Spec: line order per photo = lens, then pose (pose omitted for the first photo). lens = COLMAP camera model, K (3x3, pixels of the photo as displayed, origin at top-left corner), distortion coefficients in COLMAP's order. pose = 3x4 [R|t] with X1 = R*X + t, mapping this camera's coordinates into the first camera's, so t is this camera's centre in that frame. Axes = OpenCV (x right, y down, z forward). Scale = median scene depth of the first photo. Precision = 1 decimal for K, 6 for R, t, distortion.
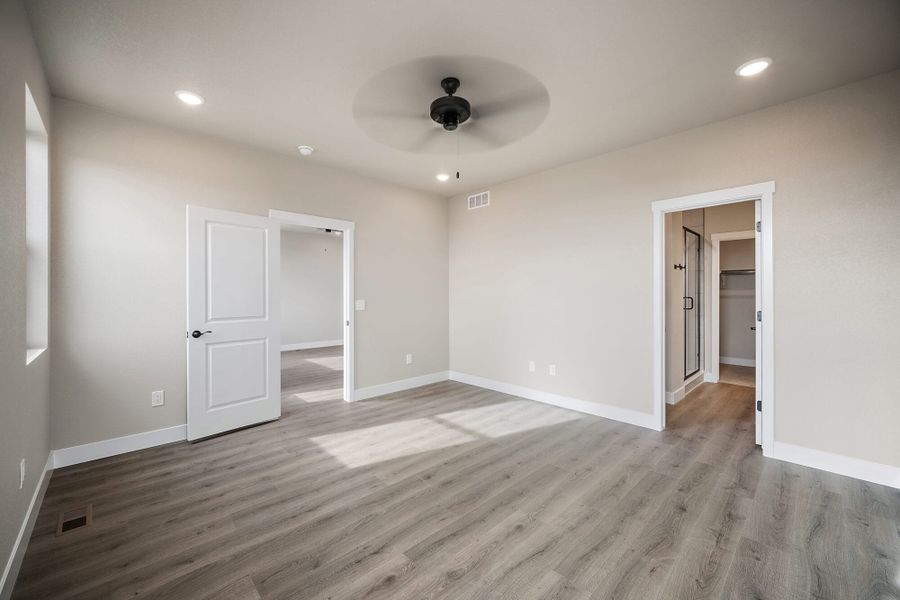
lens RADIAL K [[349.3, 0, 448.5], [0, 349.3, 298.5], [0, 0, 1]] dist [-0.000846, -0.000063]
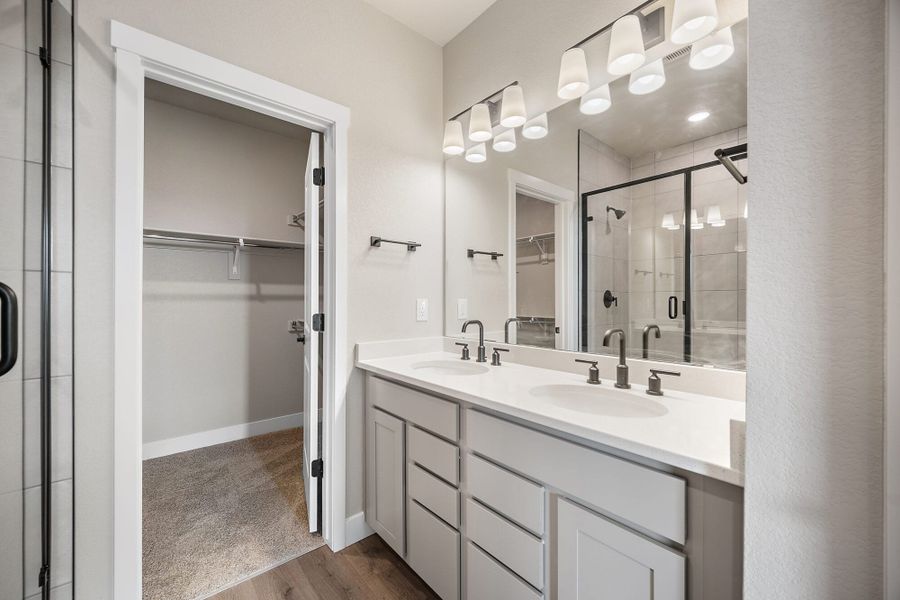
lens RADIAL K [[349.3, 0, 448.3], [0, 349.3, 301.8], [0, 0, 1]] dist [-0.000846, -0.000063]
pose [[0.077491, 0.003251, 0.996988, 0.674731], [0.002984, 0.999989, -0.003493, 0.004844], [-0.996989, 0.003245, 0.077480, 0.950319]]
